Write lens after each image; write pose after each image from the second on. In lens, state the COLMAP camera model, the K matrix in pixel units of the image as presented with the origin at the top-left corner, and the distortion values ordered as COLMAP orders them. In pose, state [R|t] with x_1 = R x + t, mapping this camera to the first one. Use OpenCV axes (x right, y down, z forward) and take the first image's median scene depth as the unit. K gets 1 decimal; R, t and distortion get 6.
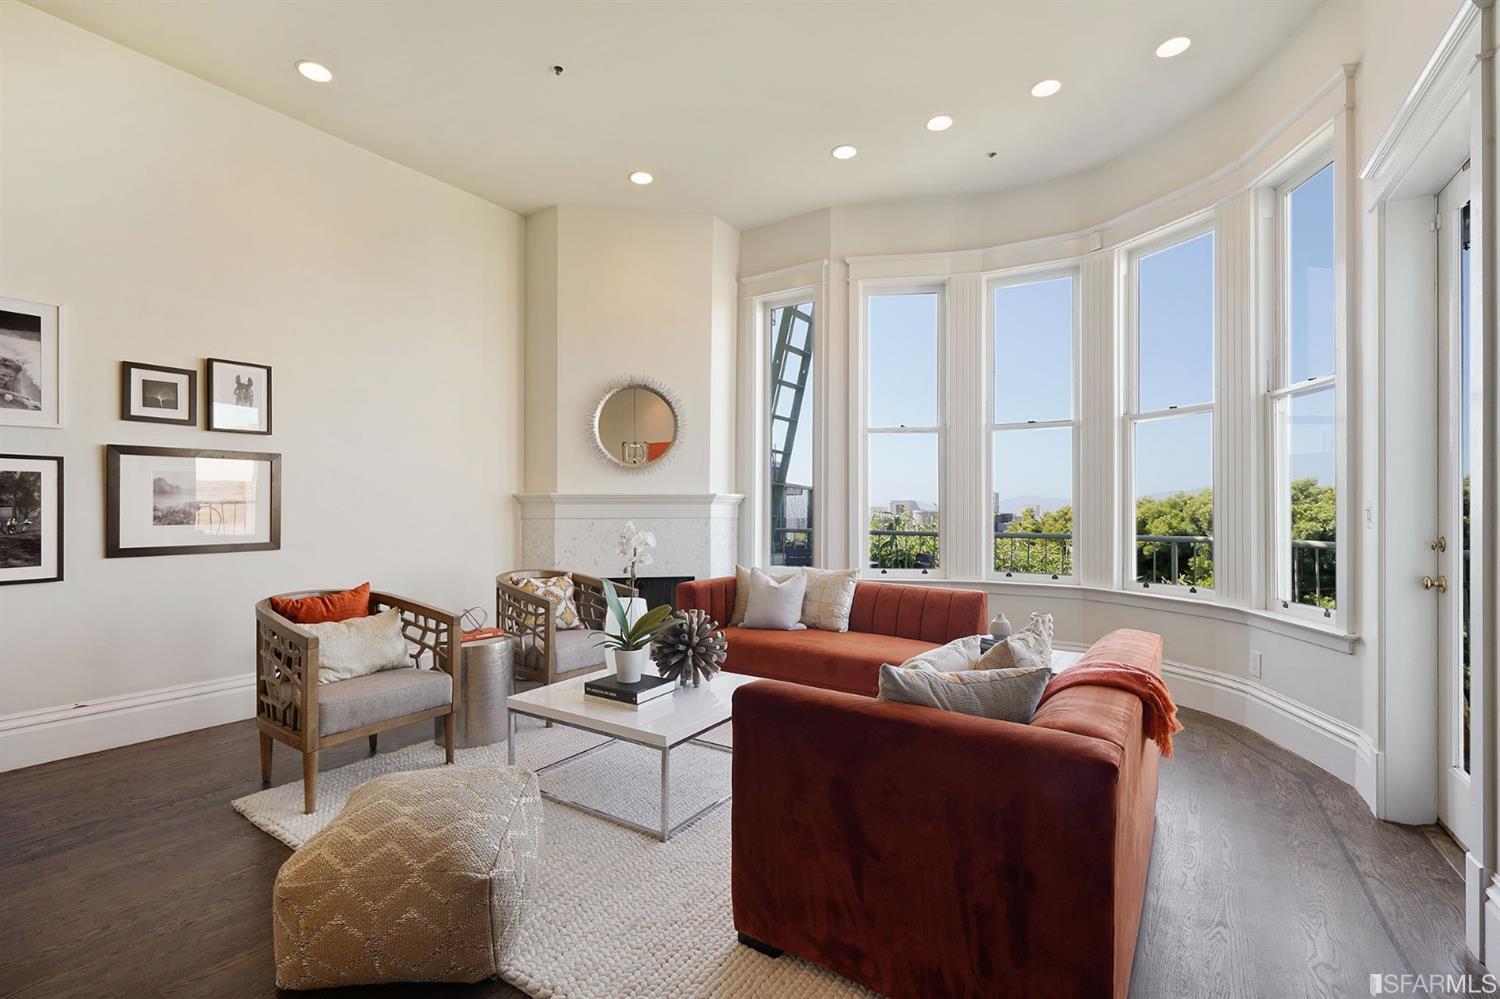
lens RADIAL K [[685.7, 0, 748.2], [0, 685.7, 507.0], [0, 0, 1]] dist [-0.001189, 0.000487]
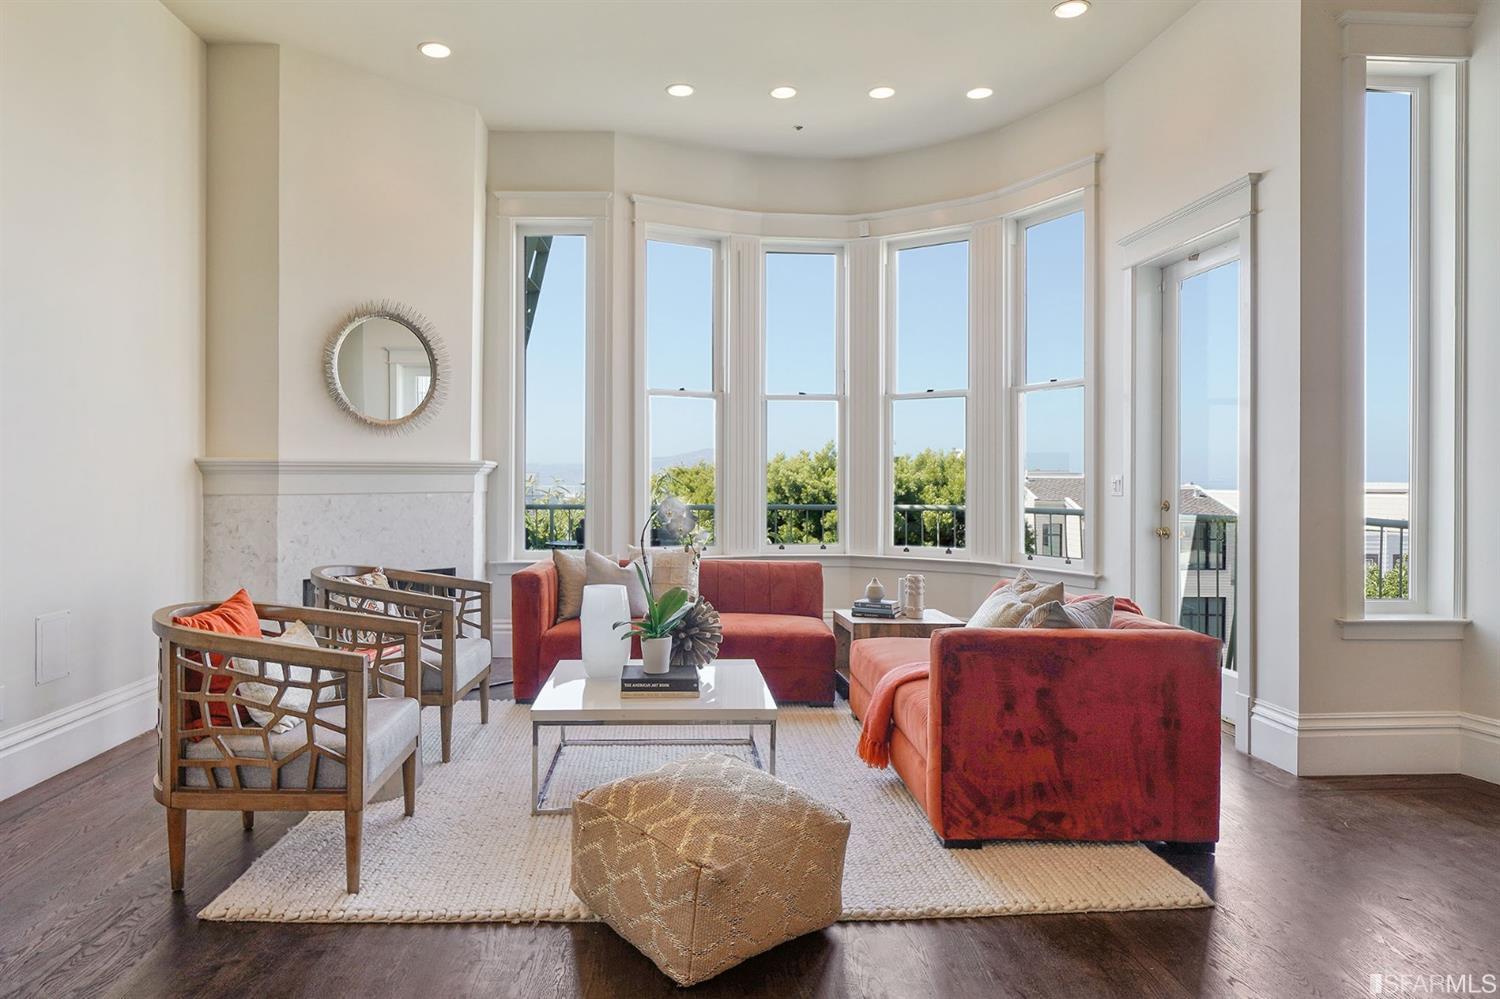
lens RADIAL K [[929.2, 0, 711.7], [0, 929.2, 475.2], [0, 0, 1]] dist [-0.001342, 0.002321]
pose [[0.809231, 0.002183, 0.587487, -0.488993], [-0.002680, 0.999996, -0.000025, -0.004319], [-0.587484, -0.001554, 0.809234, -0.023639]]
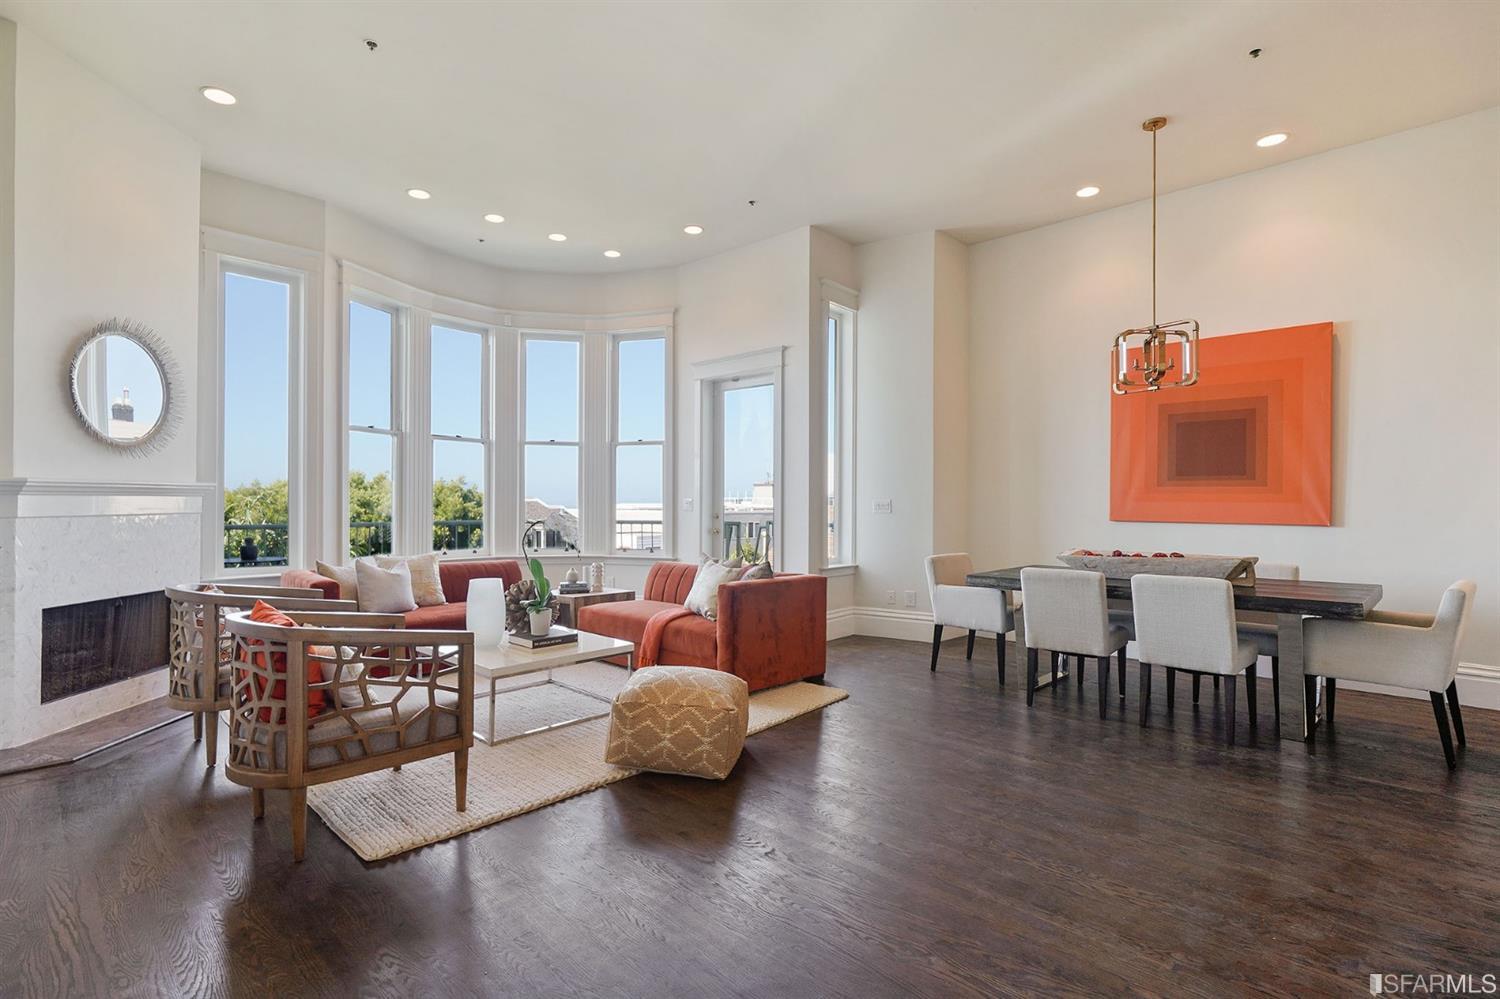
lens RADIAL K [[706.4, 0, 755.6], [0, 706.4, 501.0], [0, 0, 1]] dist [0.001517, -0.000185]
pose [[0.146552, 0.000806, 0.989203, -0.846540], [-0.005398, 0.999985, -0.000015, -0.002189], [-0.989188, -0.005337, 0.146554, 0.230490]]
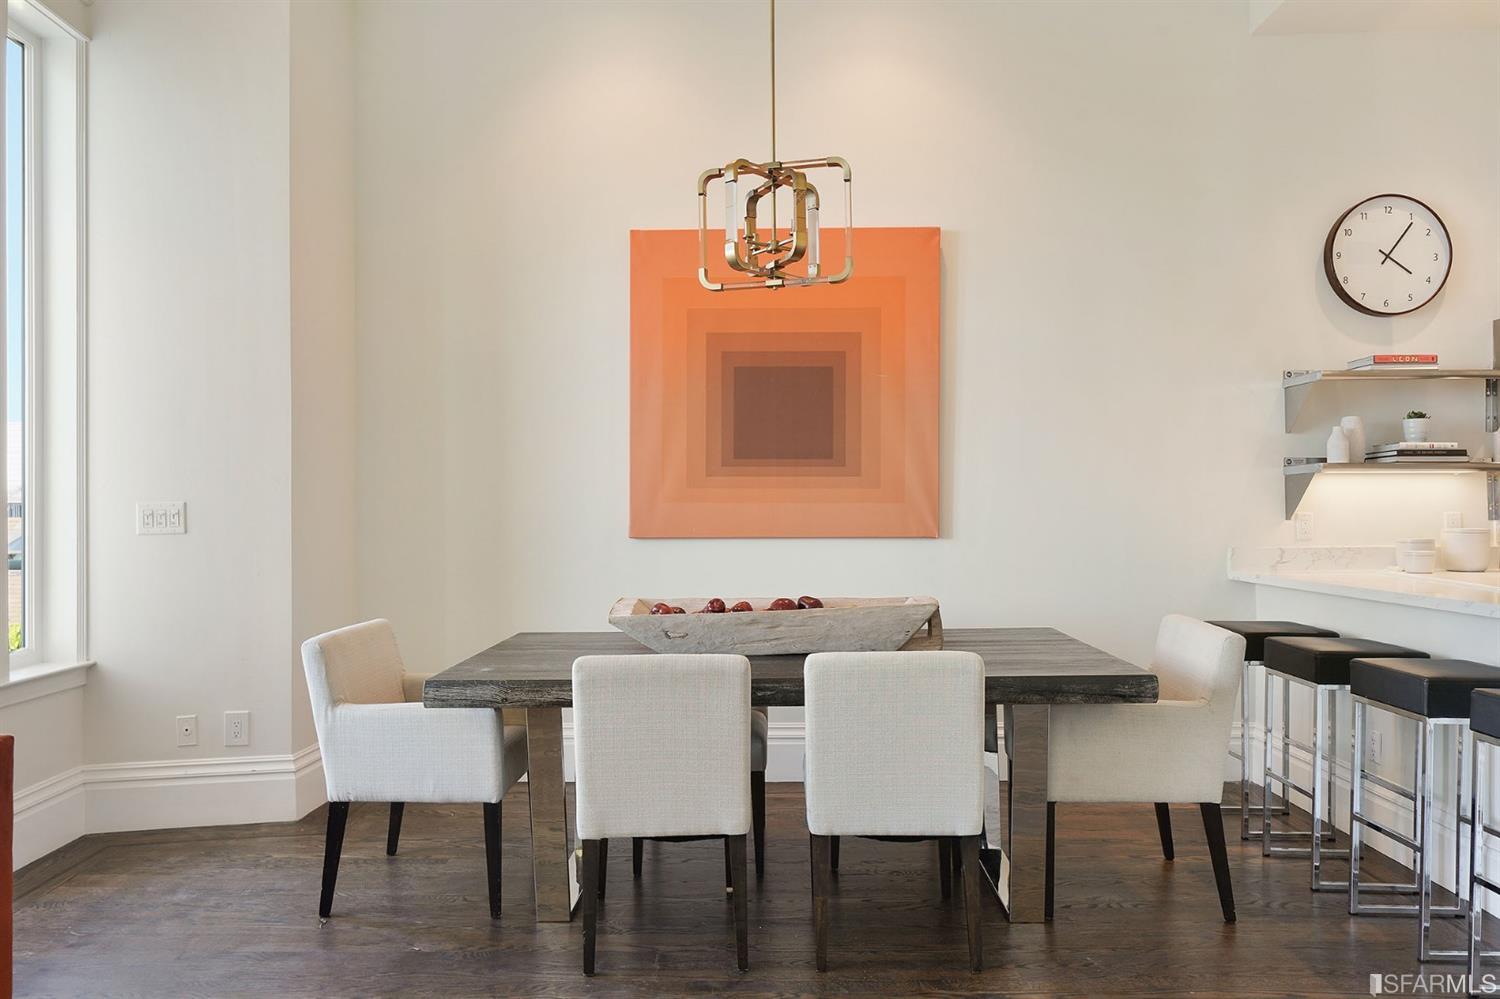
lens RADIAL K [[1017.1, 0, 740.9], [0, 1017.1, 510.4], [0, 0, 1]] dist [-0.017988, -0.000308]
pose [[-0.562167, -0.001002, 0.827023, -0.425192], [0.003227, 0.999989, 0.003406, -0.000410], [-0.827017, 0.004583, -0.562158, 0.259242]]
